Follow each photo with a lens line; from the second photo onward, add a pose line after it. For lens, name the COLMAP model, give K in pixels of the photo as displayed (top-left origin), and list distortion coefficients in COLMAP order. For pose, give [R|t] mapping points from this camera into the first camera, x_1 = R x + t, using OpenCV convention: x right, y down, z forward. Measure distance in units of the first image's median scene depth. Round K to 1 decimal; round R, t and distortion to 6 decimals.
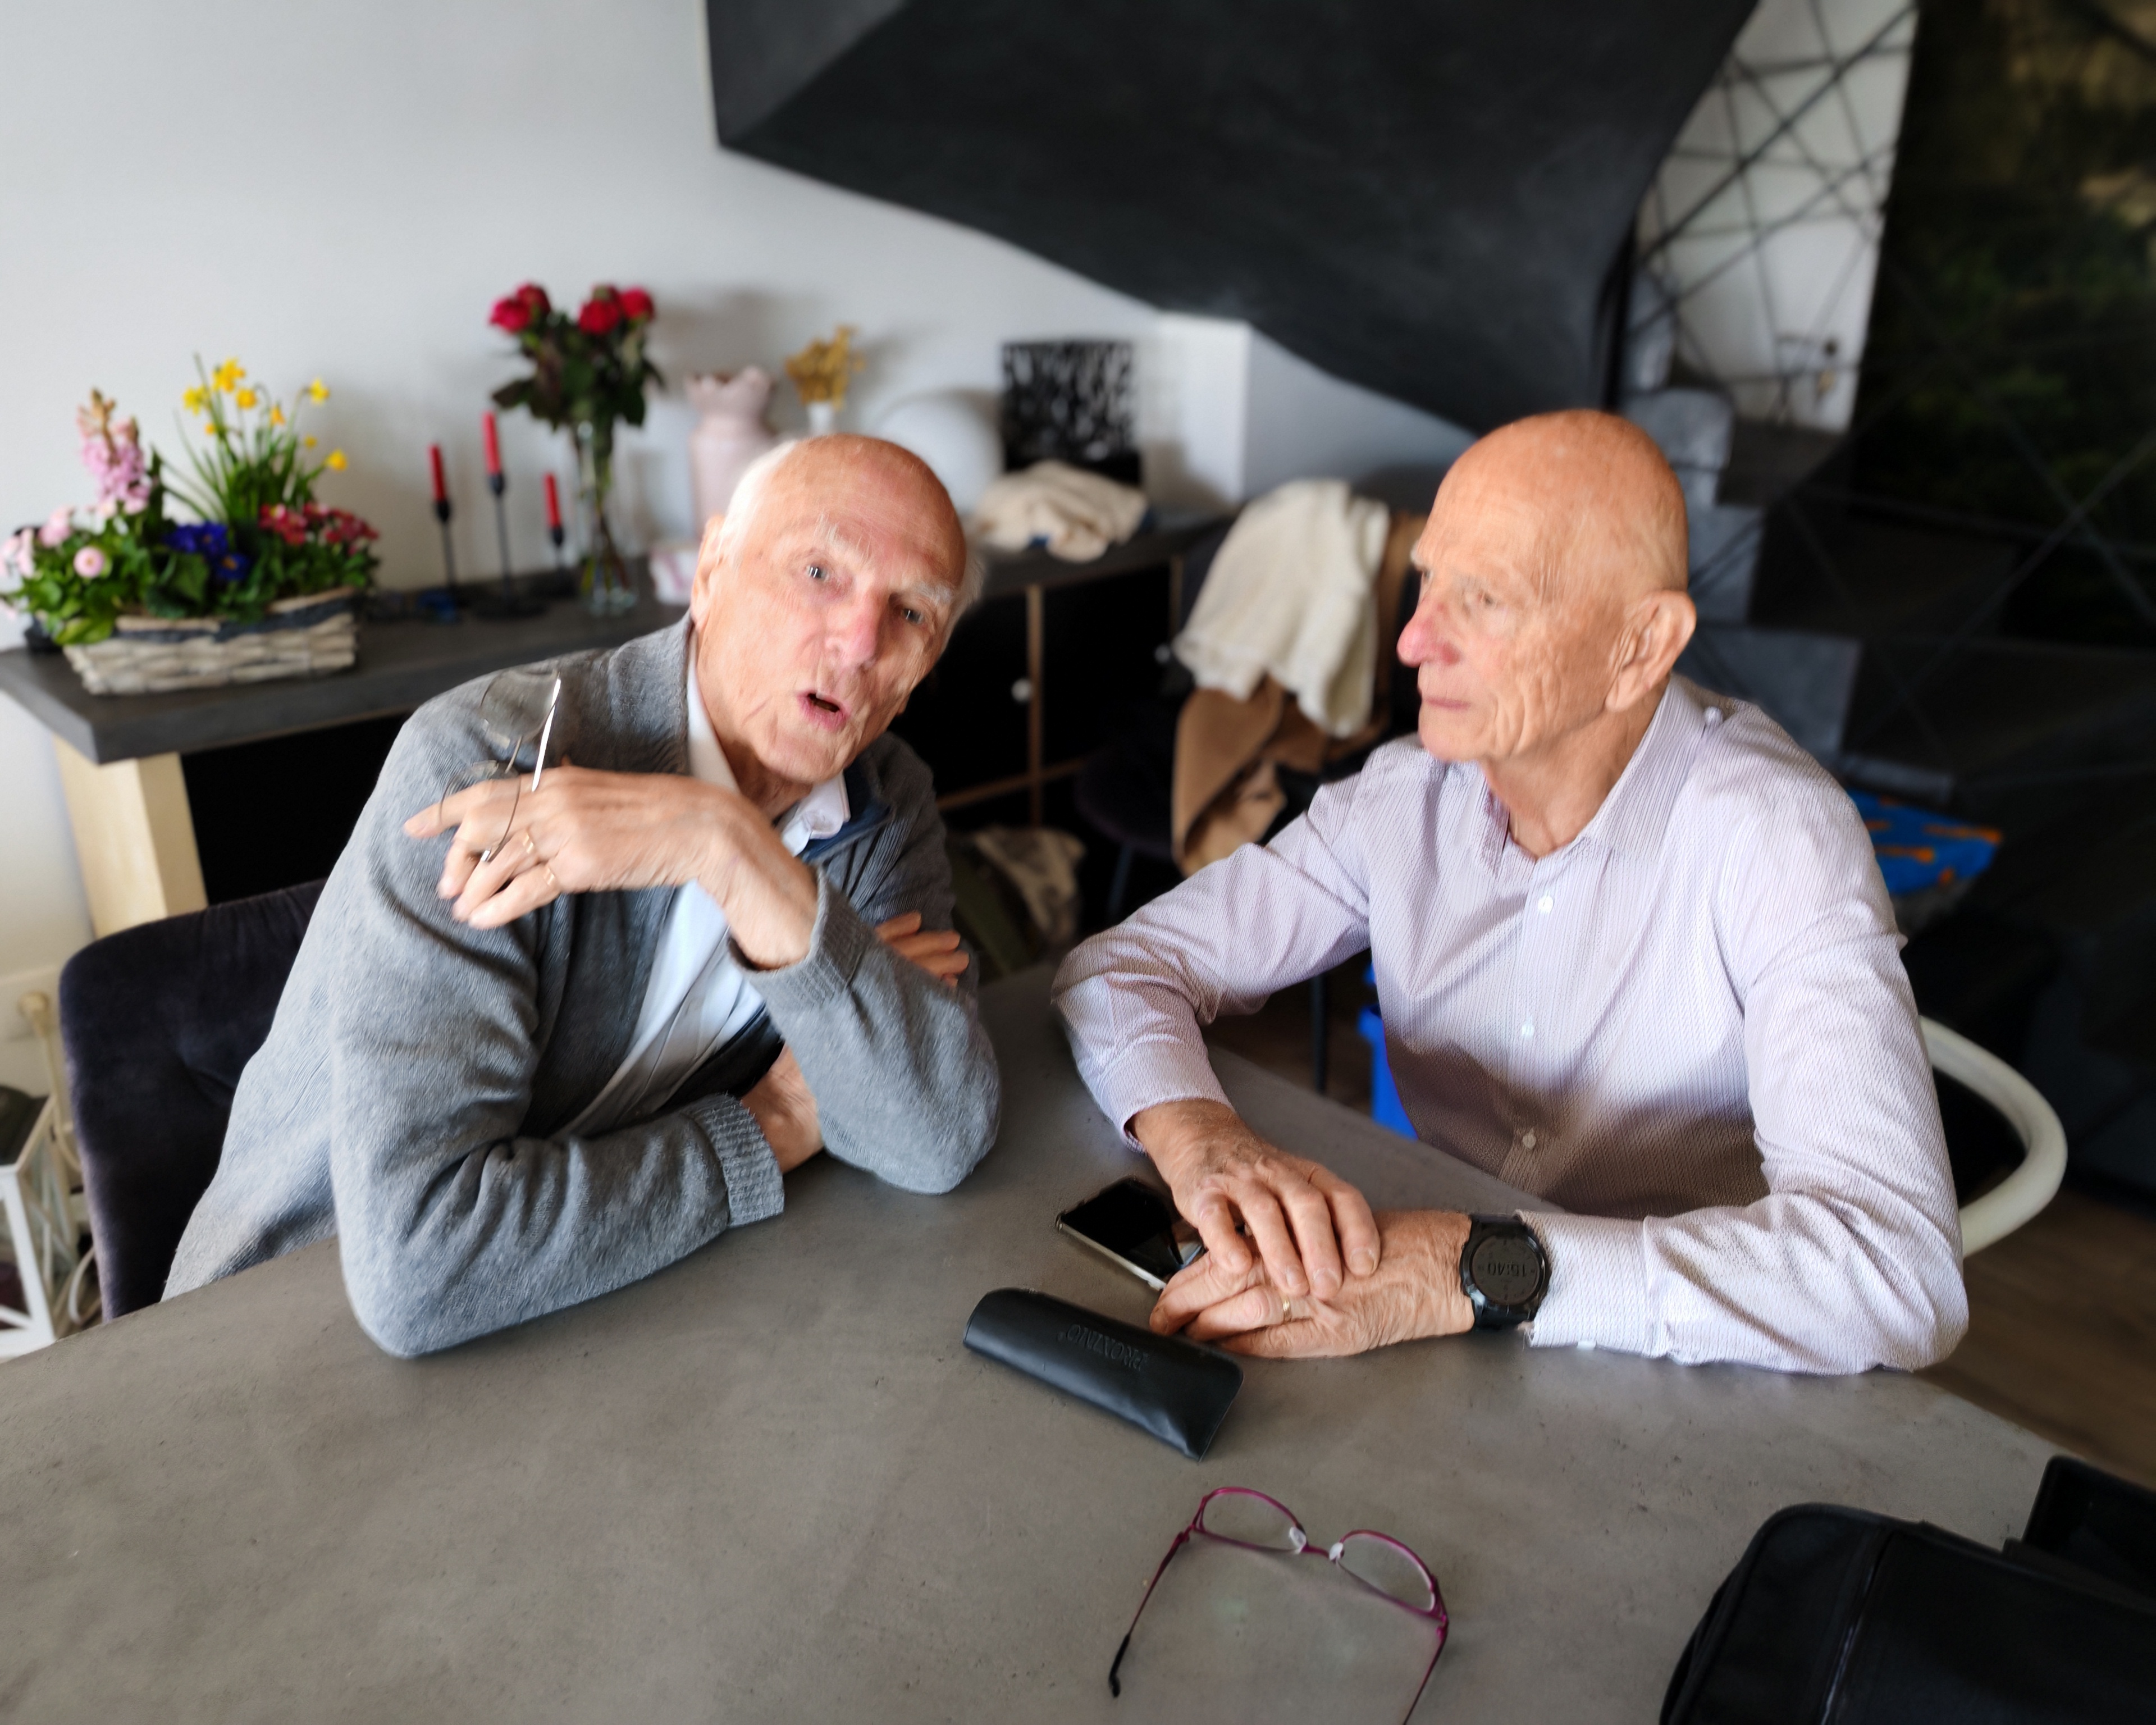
lens RADIAL K [[1783.3, 0, 1093.9], [0, 1783.3, 889.0], [0, 0, 1]] dist [-0.005405, 0.027130]
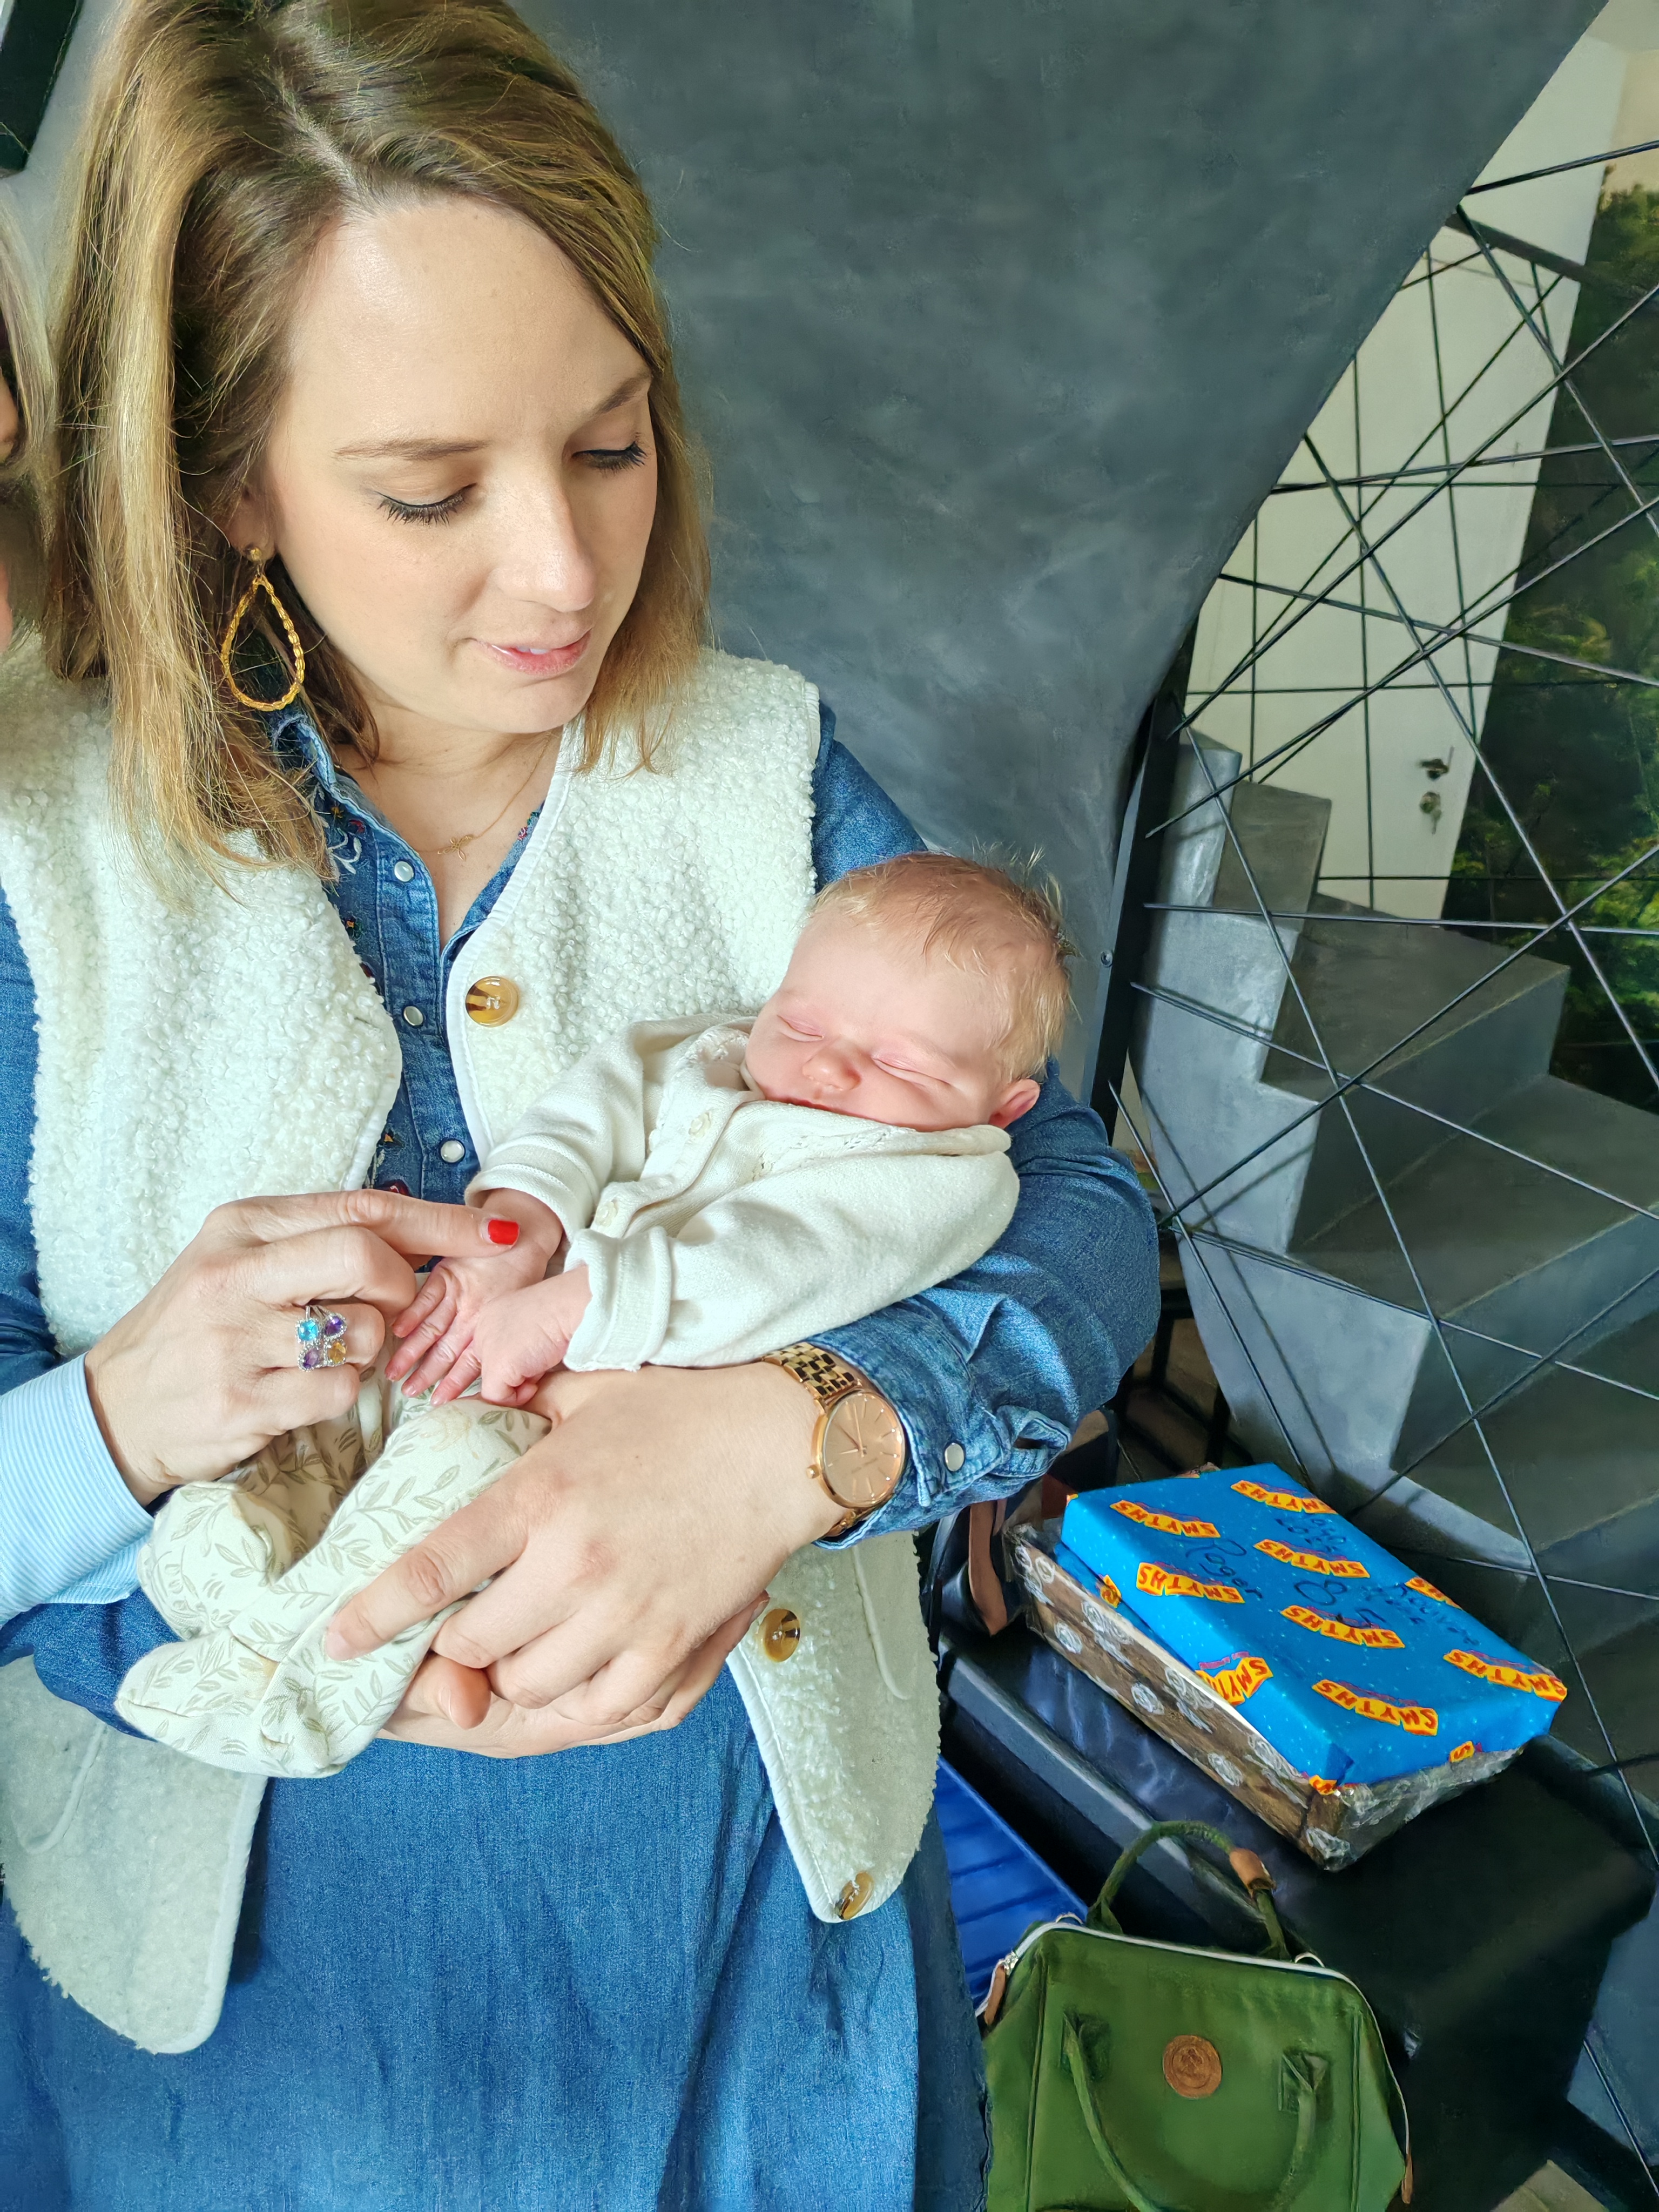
lens RADIAL K [[1722.5, 0, 845.9], [0, 1722.5, 1105.4], [0, 0, 1]] dist [-0.004419, 0.024689]
pose [[0.987744, 0.126623, -0.091256, 0.311223], [-0.132057, 0.989649, -0.056180, -0.181944], [0.083197, 0.067543, 0.994242, 0.402432]]
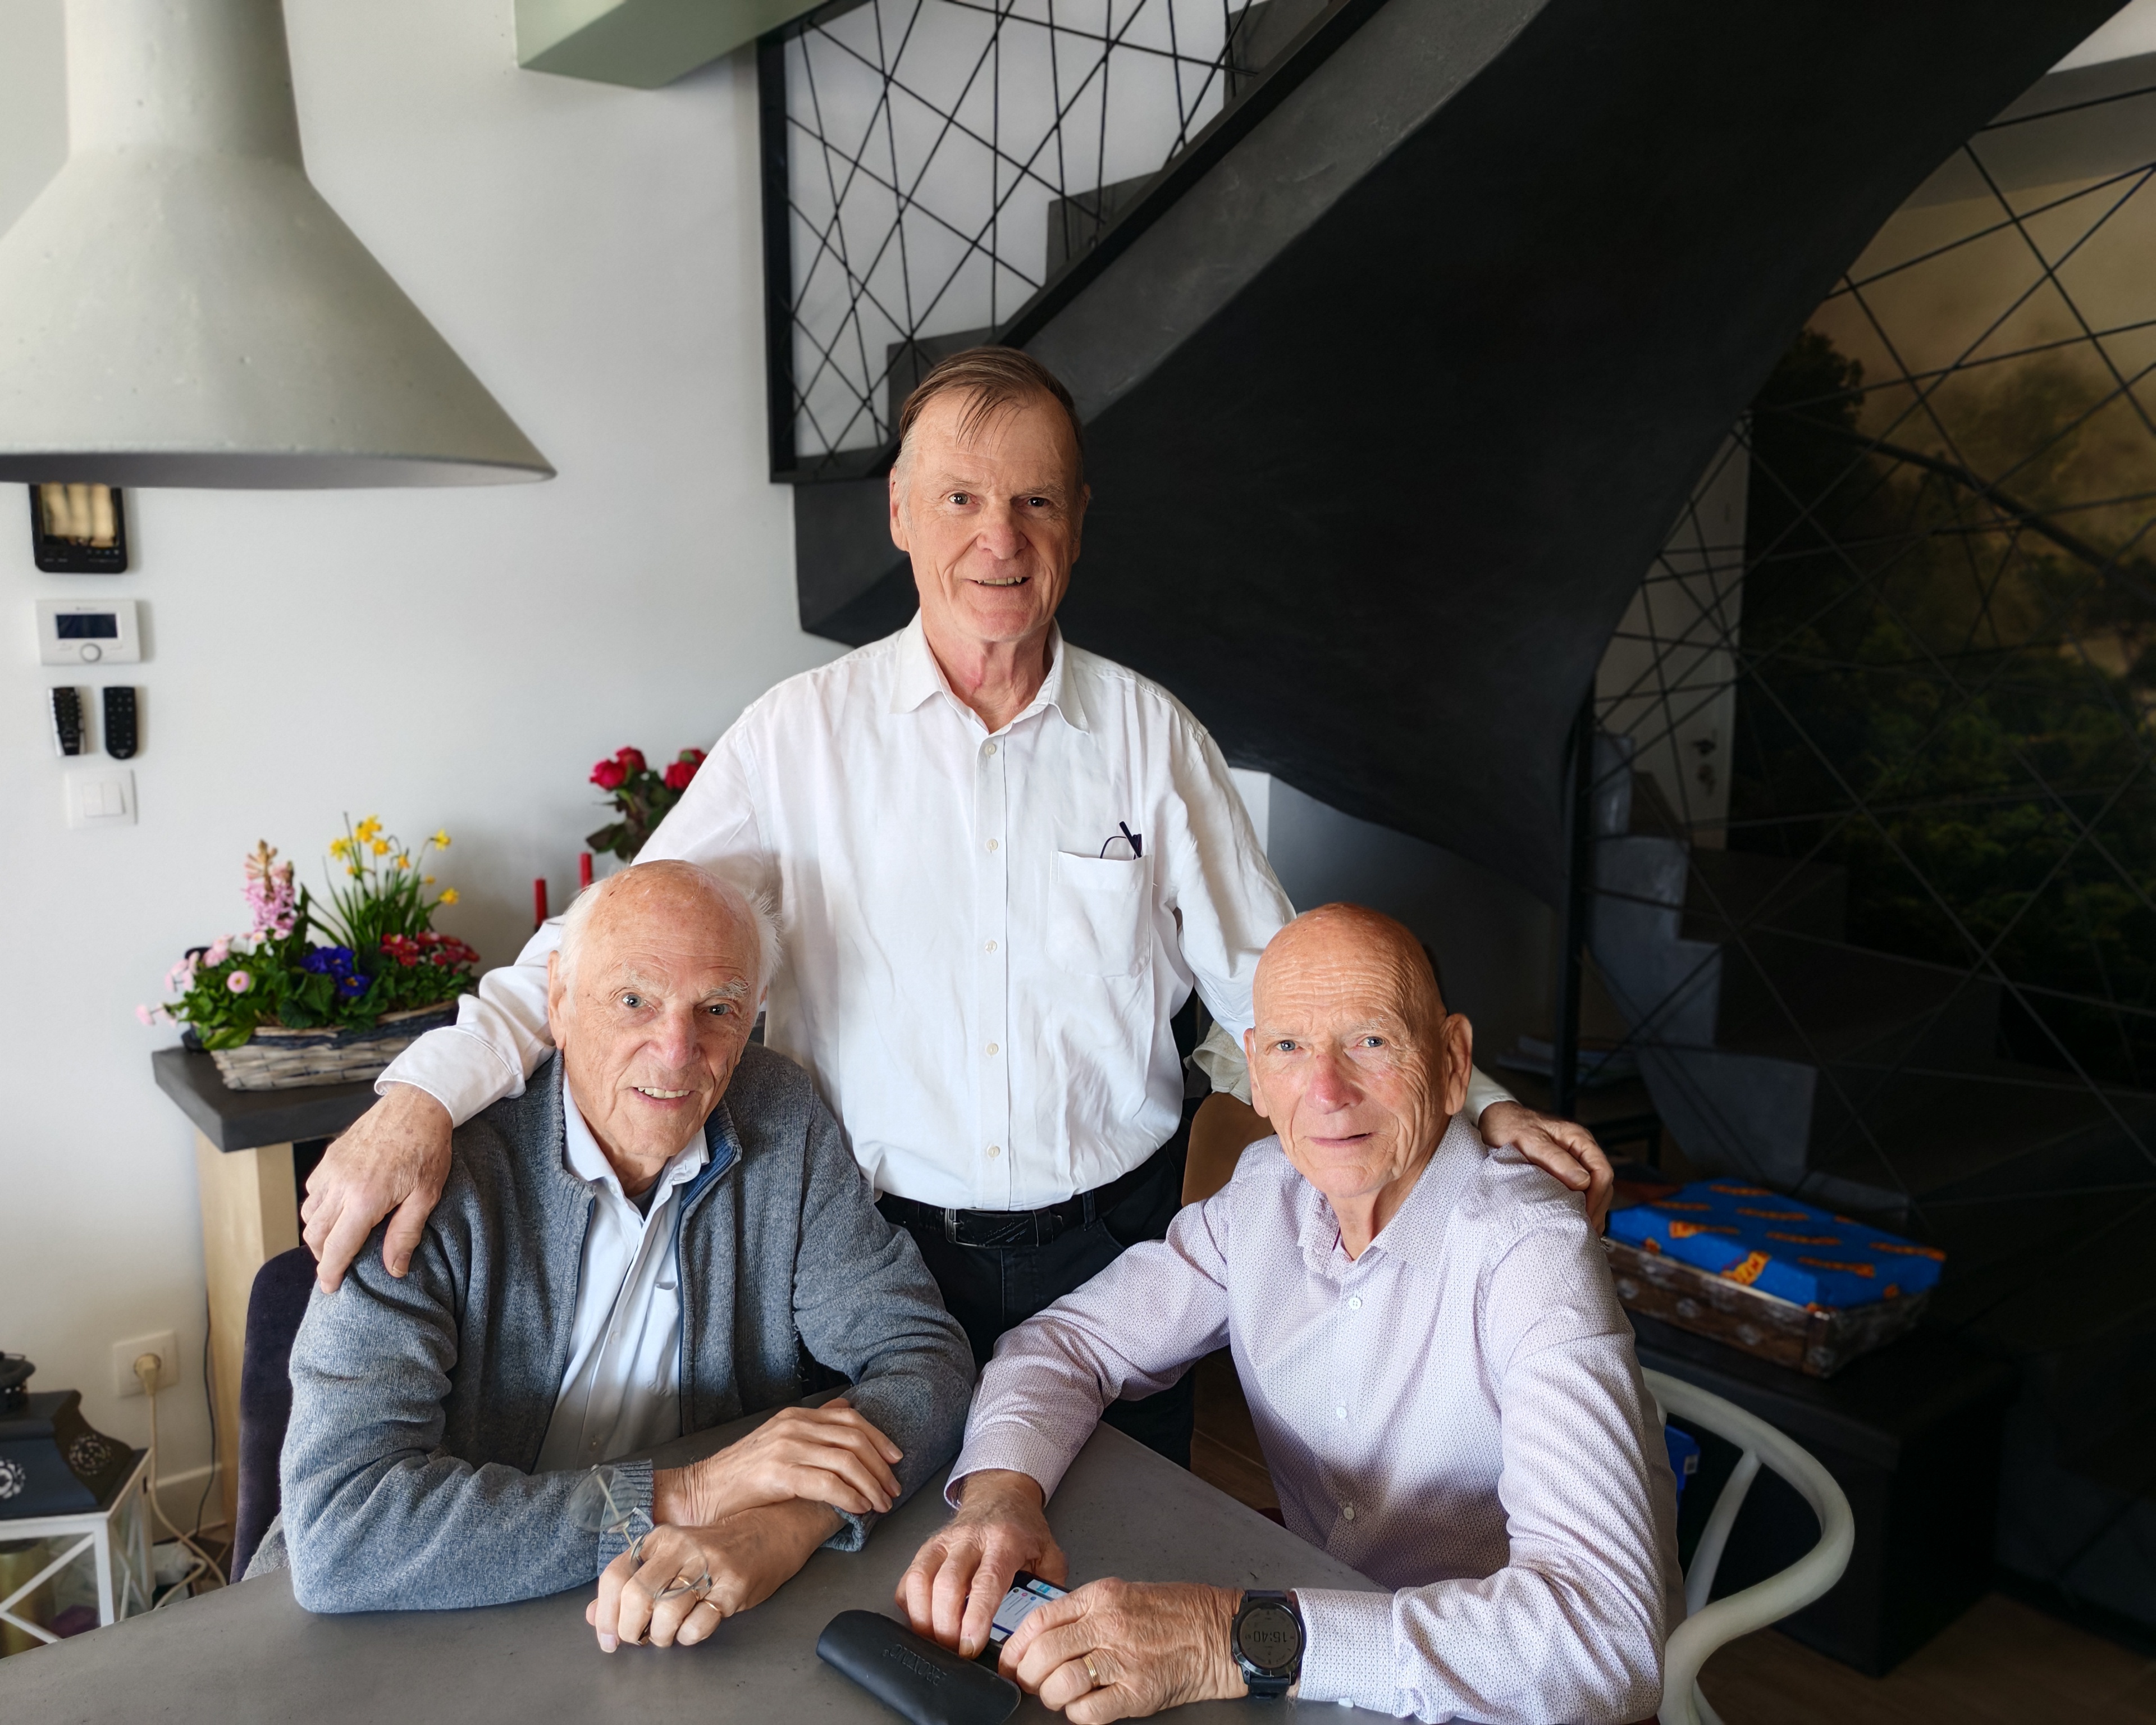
lens RADIAL K [[1783.3, 0, 1070.3], [0, 1783.3, 875.0], [0, 0, 1]] dist [-0.005405, 0.027130]
pose [[0.995709, 0.006295, -0.092329, 0.096787], [-0.026724, 0.974738, -0.221746, -0.001343], [0.088600, 0.223262, 0.970723, -0.120492]]
